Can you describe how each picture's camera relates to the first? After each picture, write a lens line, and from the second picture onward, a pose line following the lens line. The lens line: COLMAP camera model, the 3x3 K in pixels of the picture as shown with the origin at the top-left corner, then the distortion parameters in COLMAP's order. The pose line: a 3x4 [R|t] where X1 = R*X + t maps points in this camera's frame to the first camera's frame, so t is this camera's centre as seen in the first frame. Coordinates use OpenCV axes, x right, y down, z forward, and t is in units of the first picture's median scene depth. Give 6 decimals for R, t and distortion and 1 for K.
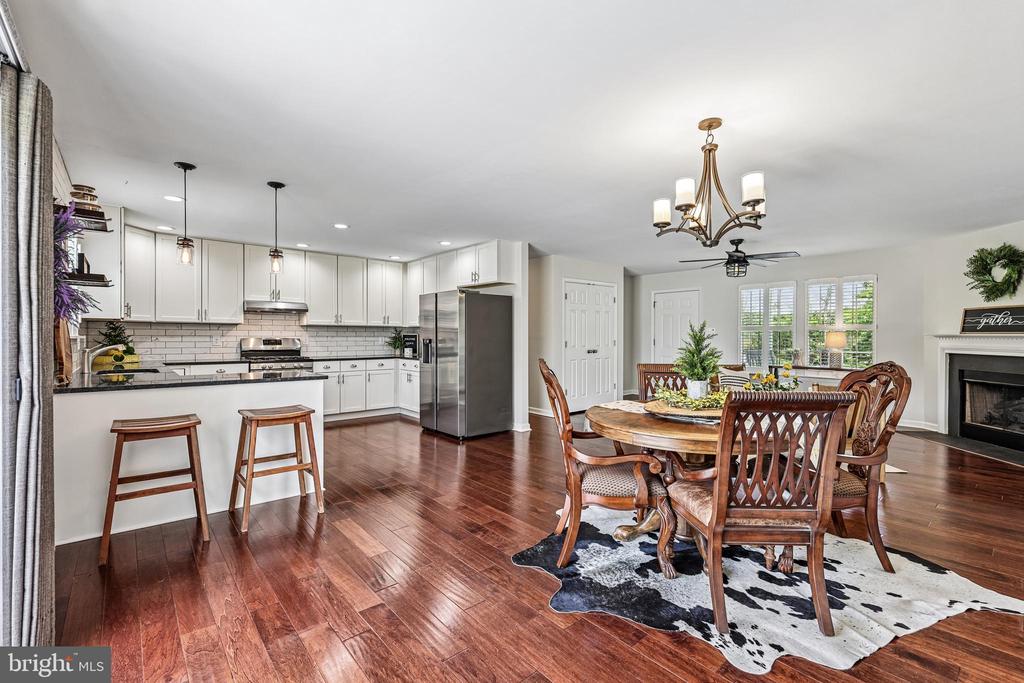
lens RADIAL K [[450.5, 0, 511.9], [0, 450.5, 339.0], [0, 0, 1]] dist [-0.002134, 0.001079]
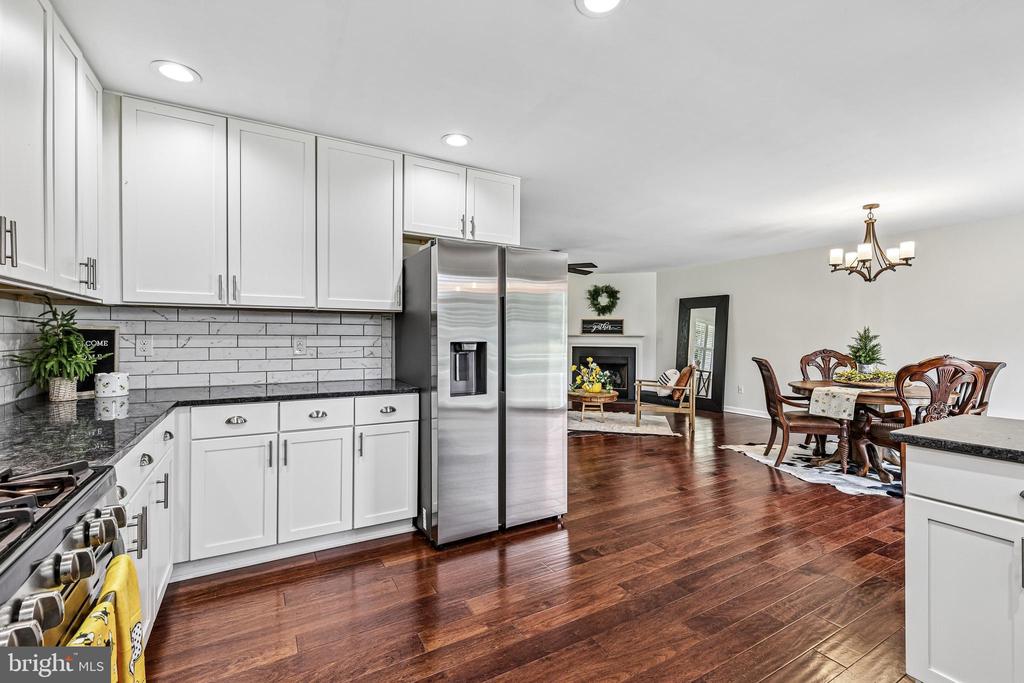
lens RADIAL K [[450.5, 0, 502.0], [0, 450.5, 340.6], [0, 0, 1]] dist [-0.002134, 0.001079]
pose [[0.203523, -0.010099, 0.979018, -0.688387], [0.005687, 0.999942, 0.009133, -0.005924], [-0.979054, 0.003709, 0.203569, 0.958165]]
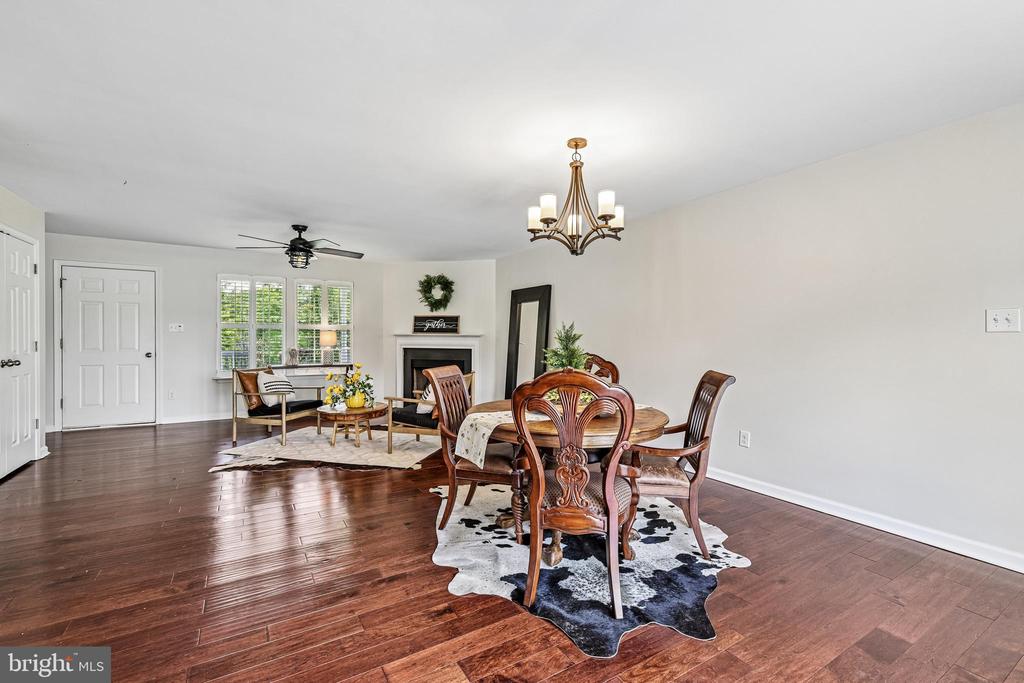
lens RADIAL K [[450.5, 0, 510.9], [0, 450.5, 341.2], [0, 0, 1]] dist [-0.002134, 0.001079]
pose [[0.165372, -0.011140, 0.986168, -0.325917], [0.004223, 0.999935, 0.010587, -0.001759], [-0.986222, 0.002414, 0.165408, 0.476549]]
